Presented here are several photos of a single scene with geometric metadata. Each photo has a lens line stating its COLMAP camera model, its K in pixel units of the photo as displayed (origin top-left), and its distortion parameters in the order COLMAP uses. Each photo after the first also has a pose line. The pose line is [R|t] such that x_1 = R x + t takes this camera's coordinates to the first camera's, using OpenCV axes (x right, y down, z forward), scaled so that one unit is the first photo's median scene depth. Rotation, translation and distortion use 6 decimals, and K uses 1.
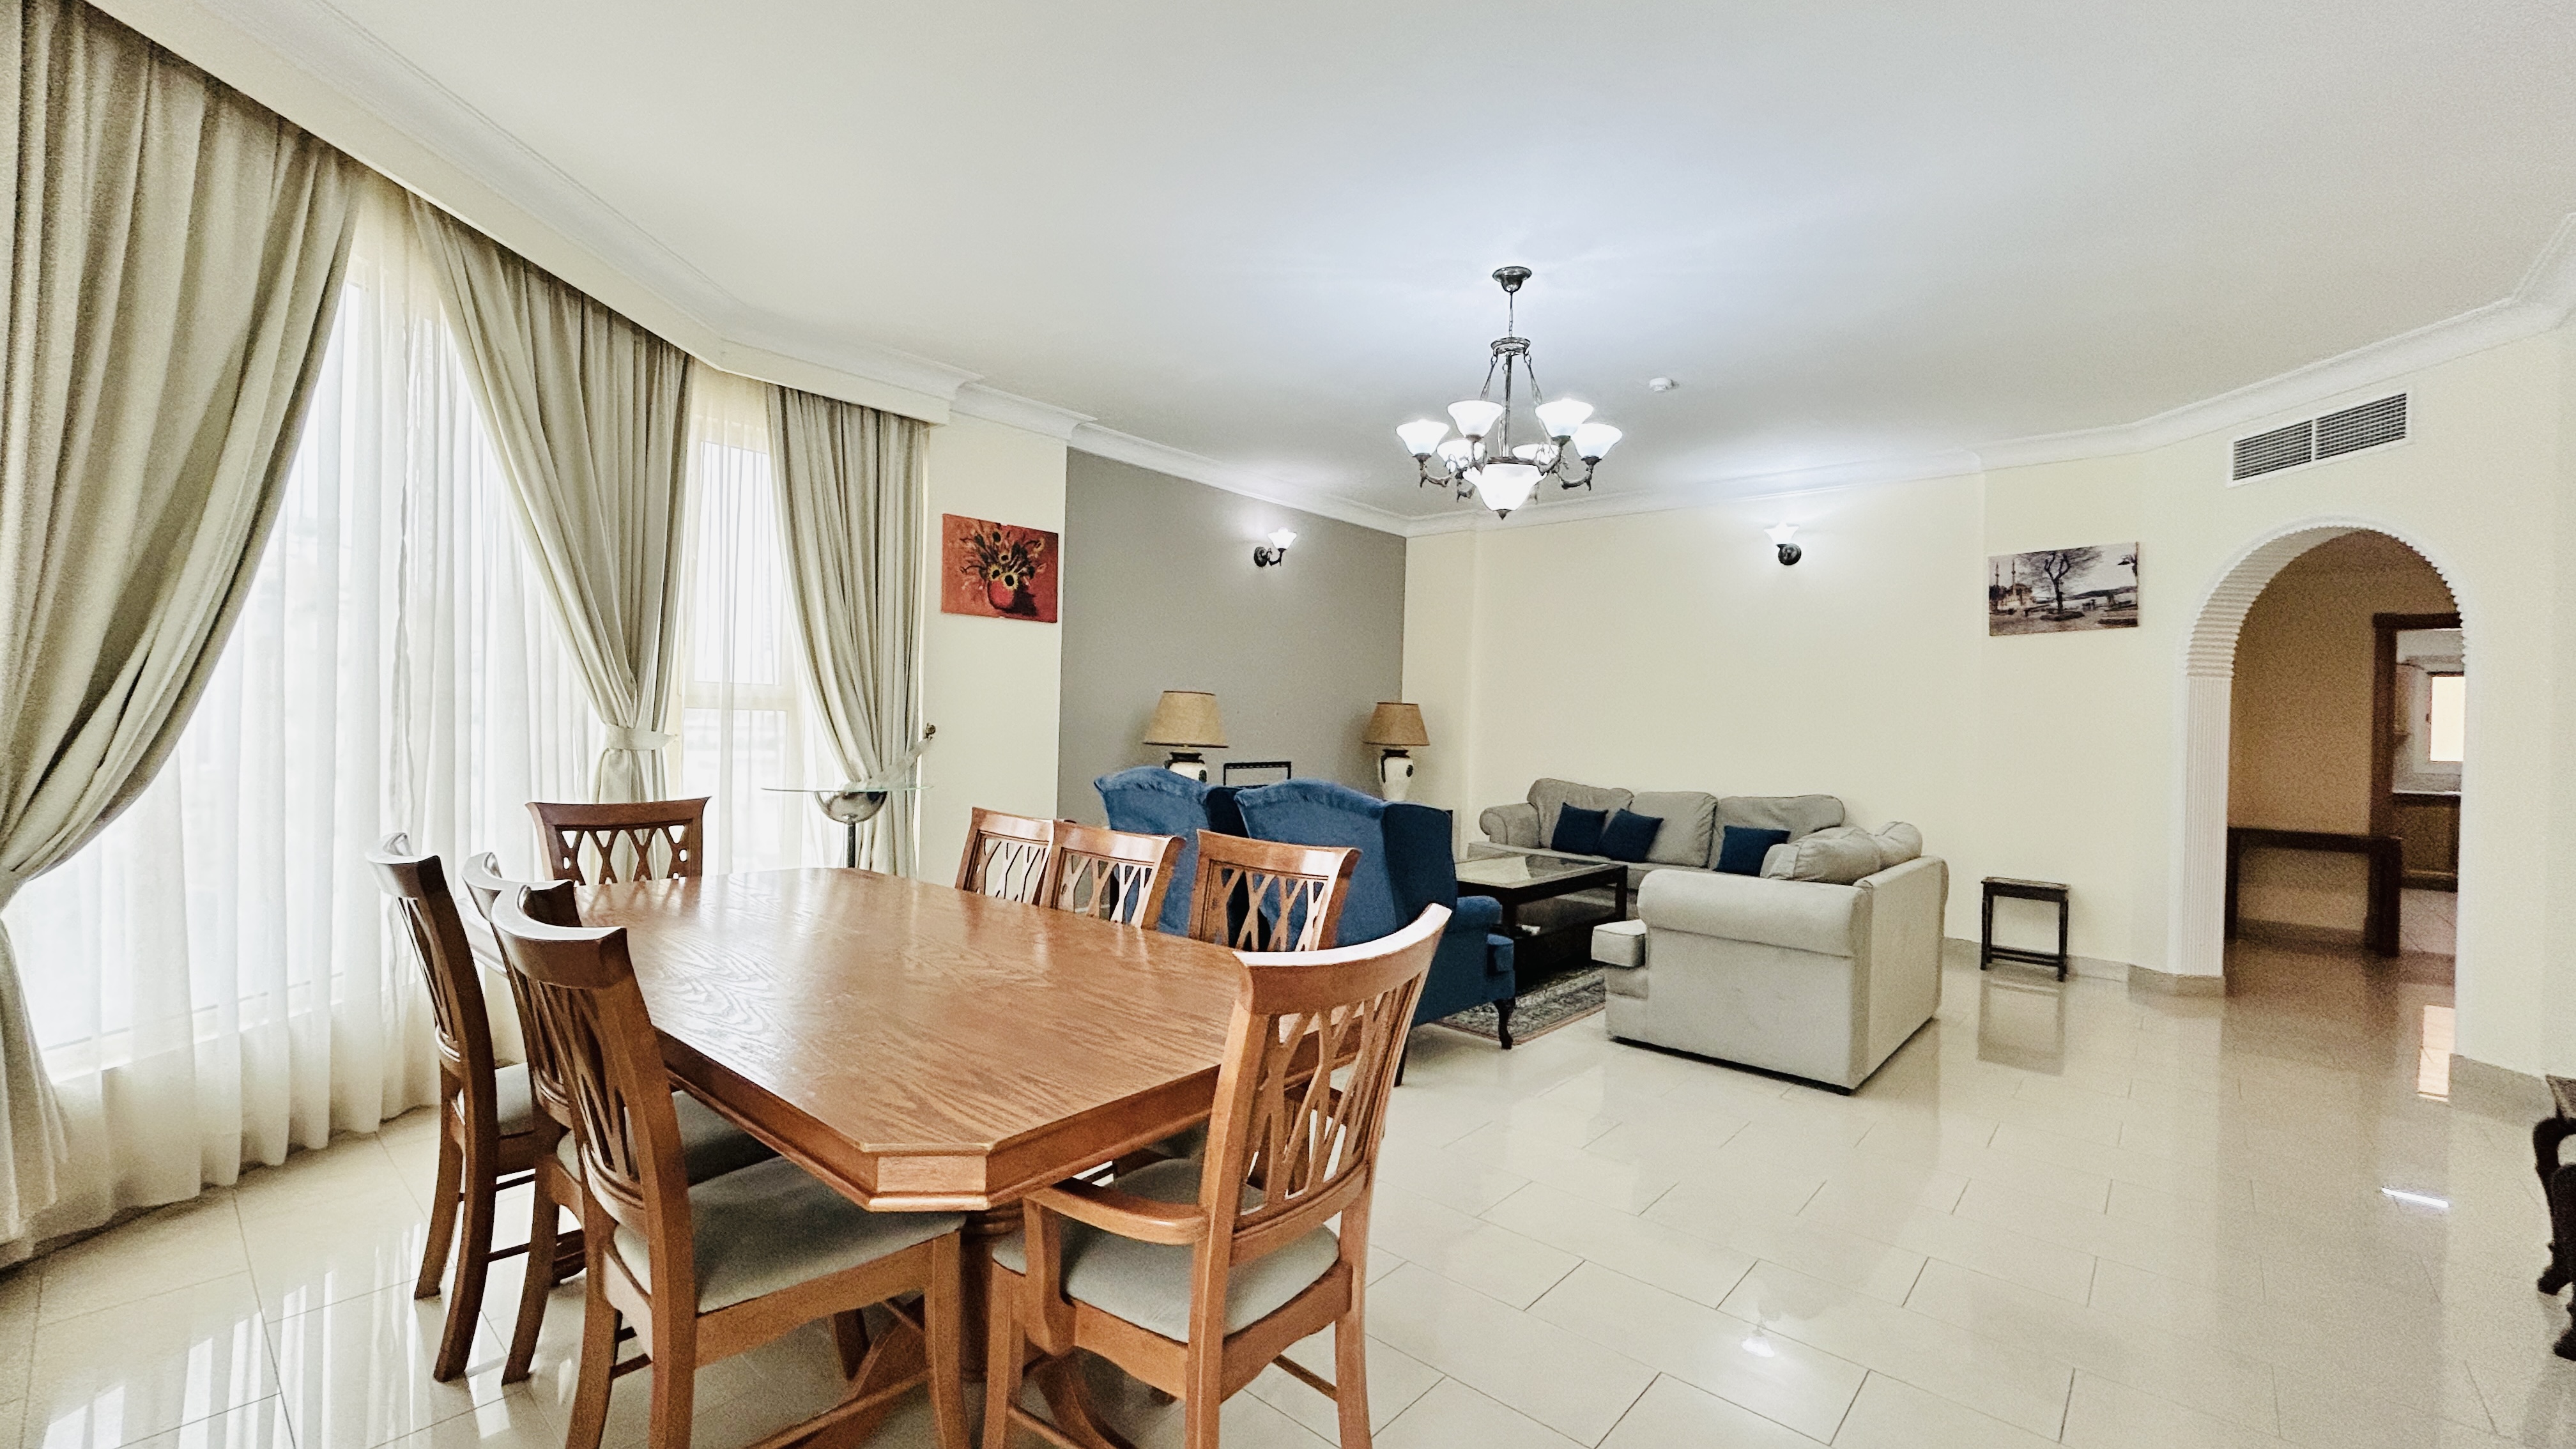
lens RADIAL K [[1024.1, 0, 1292.8], [0, 1024.1, 716.8], [0, 0, 1]] dist [-0.020046, -0.000065]
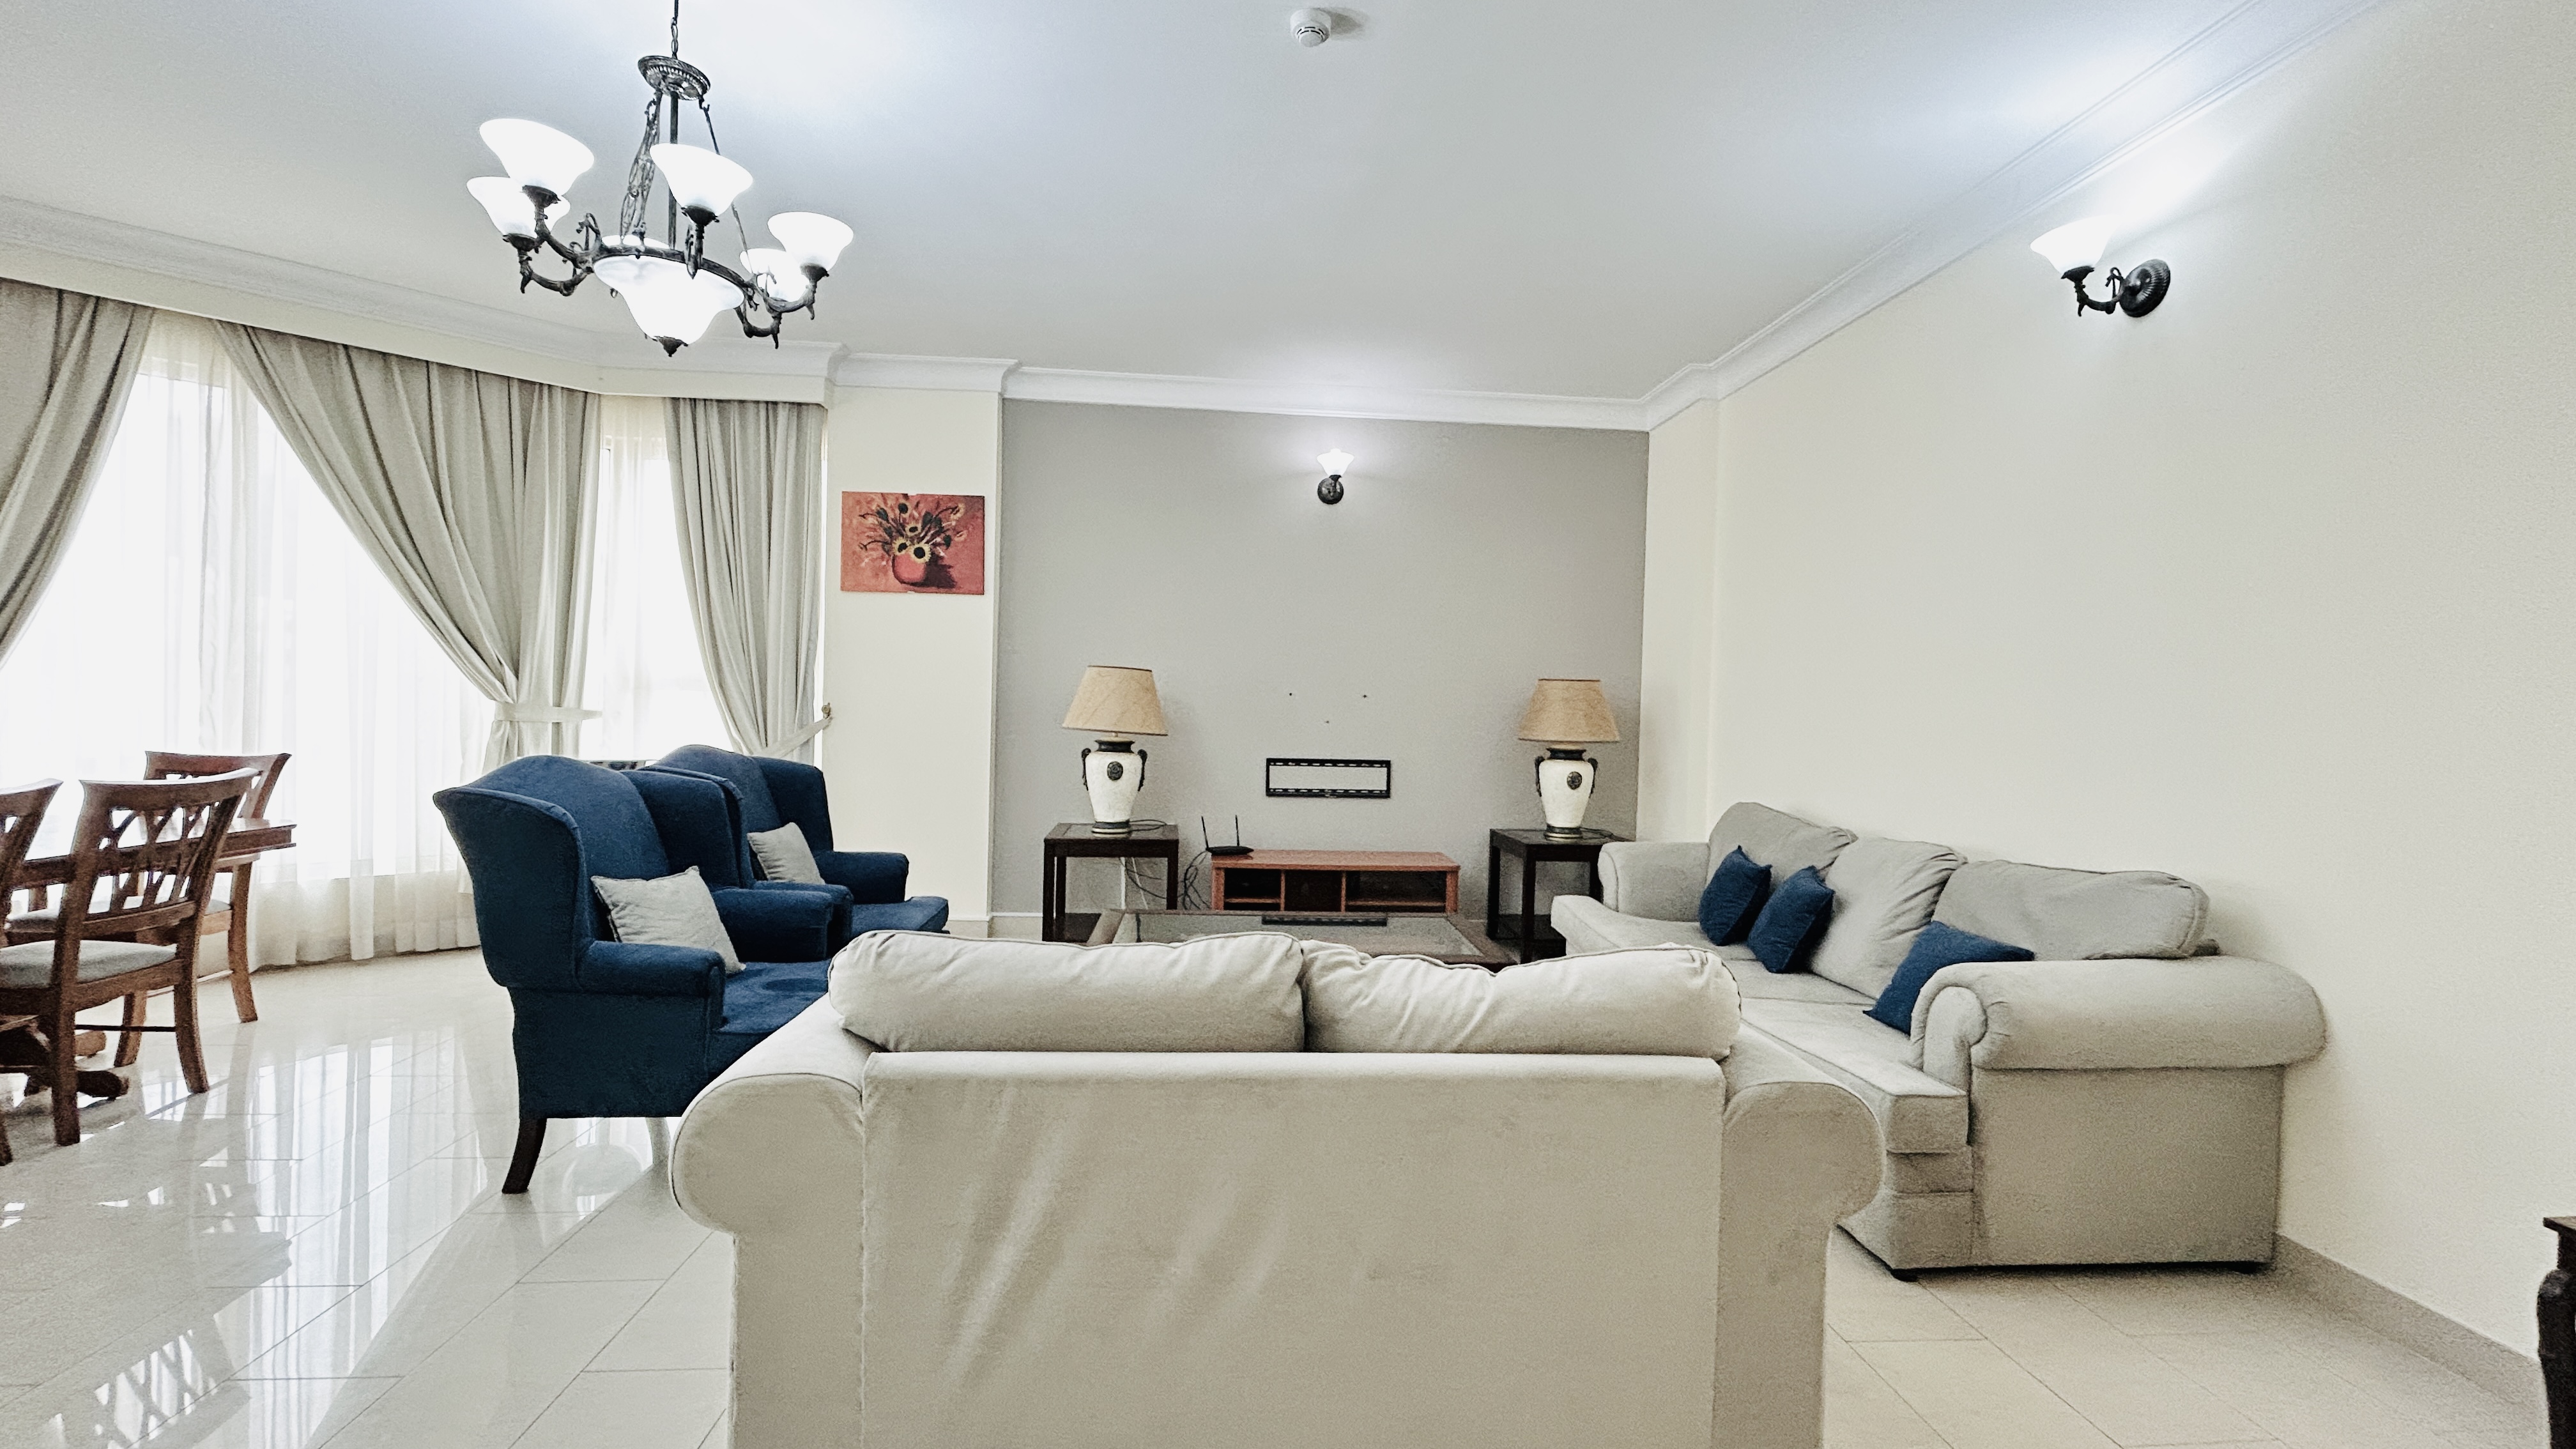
lens RADIAL K [[1024.1, 0, 1292.8], [0, 1024.1, 716.8], [0, 0, 1]] dist [-0.020046, -0.000065]
pose [[0.718995, -0.000568, -0.695015, 0.625914], [-0.002774, 0.999989, -0.003686, 0.020585], [0.695009, 0.004578, 0.718986, 0.563129]]
